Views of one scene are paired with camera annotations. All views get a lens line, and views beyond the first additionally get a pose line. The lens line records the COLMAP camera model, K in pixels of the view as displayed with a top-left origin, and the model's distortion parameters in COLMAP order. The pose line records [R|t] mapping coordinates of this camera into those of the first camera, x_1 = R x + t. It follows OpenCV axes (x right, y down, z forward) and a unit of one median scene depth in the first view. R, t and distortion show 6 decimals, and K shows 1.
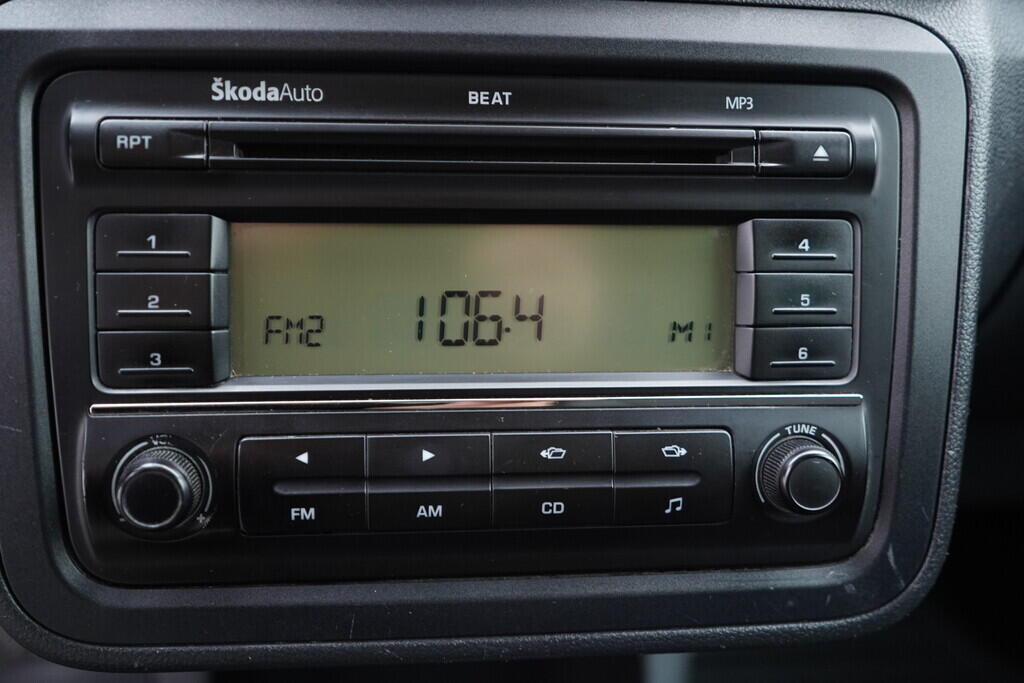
lens RADIAL K [[1058.6, 0, 513.0], [0, 1058.6, 341.2], [0, 0, 1]] dist [0.002684, 0.000000]
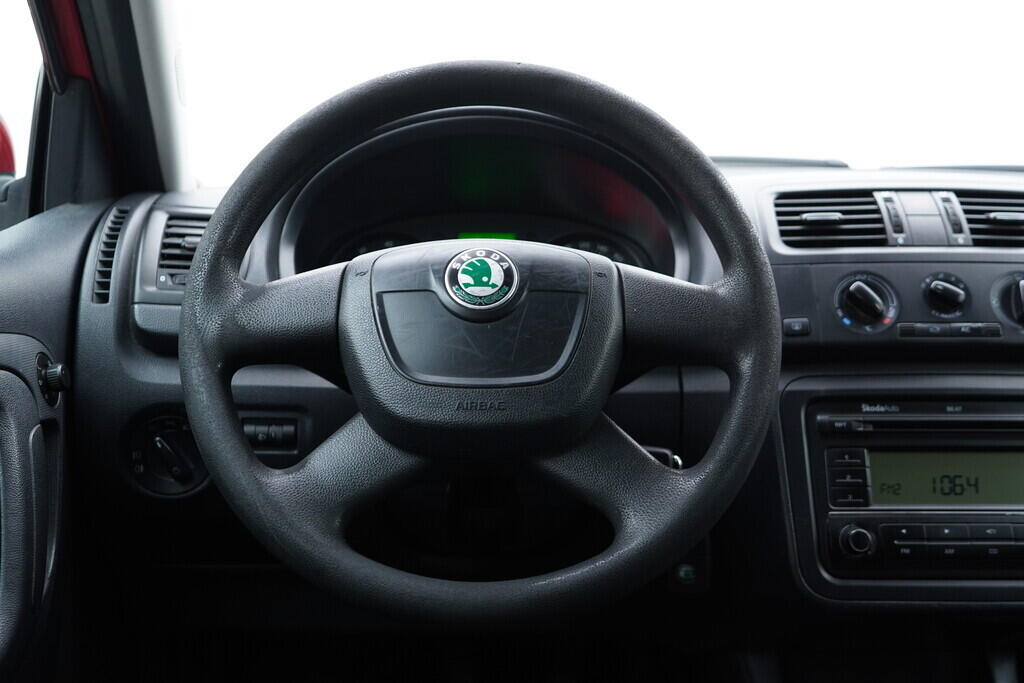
lens RADIAL K [[1058.6, 0, 515.2], [0, 1058.6, 339.8], [0, 0, 1]] dist [0.002684, 0.000000]
pose [[0.995212, -0.024264, -0.094685, -0.953179], [-0.005648, 0.952804, -0.303533, 0.488891], [0.097581, 0.302615, 0.948105, -1.972785]]
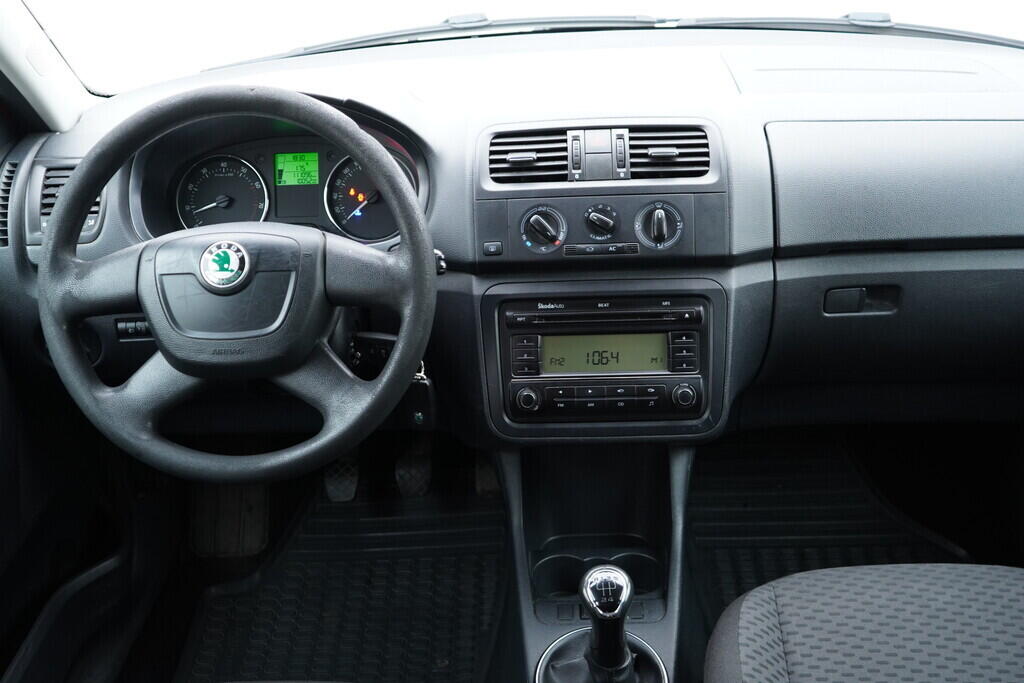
lens RADIAL K [[1058.6, 0, 512.8], [0, 1058.6, 344.2], [0, 0, 1]] dist [0.002684, 0.000000]
pose [[0.986470, -0.015932, -0.163167, 0.300763], [0.017720, 0.999798, 0.009512, -0.121833], [0.162982, -0.012275, 0.986553, -3.142887]]
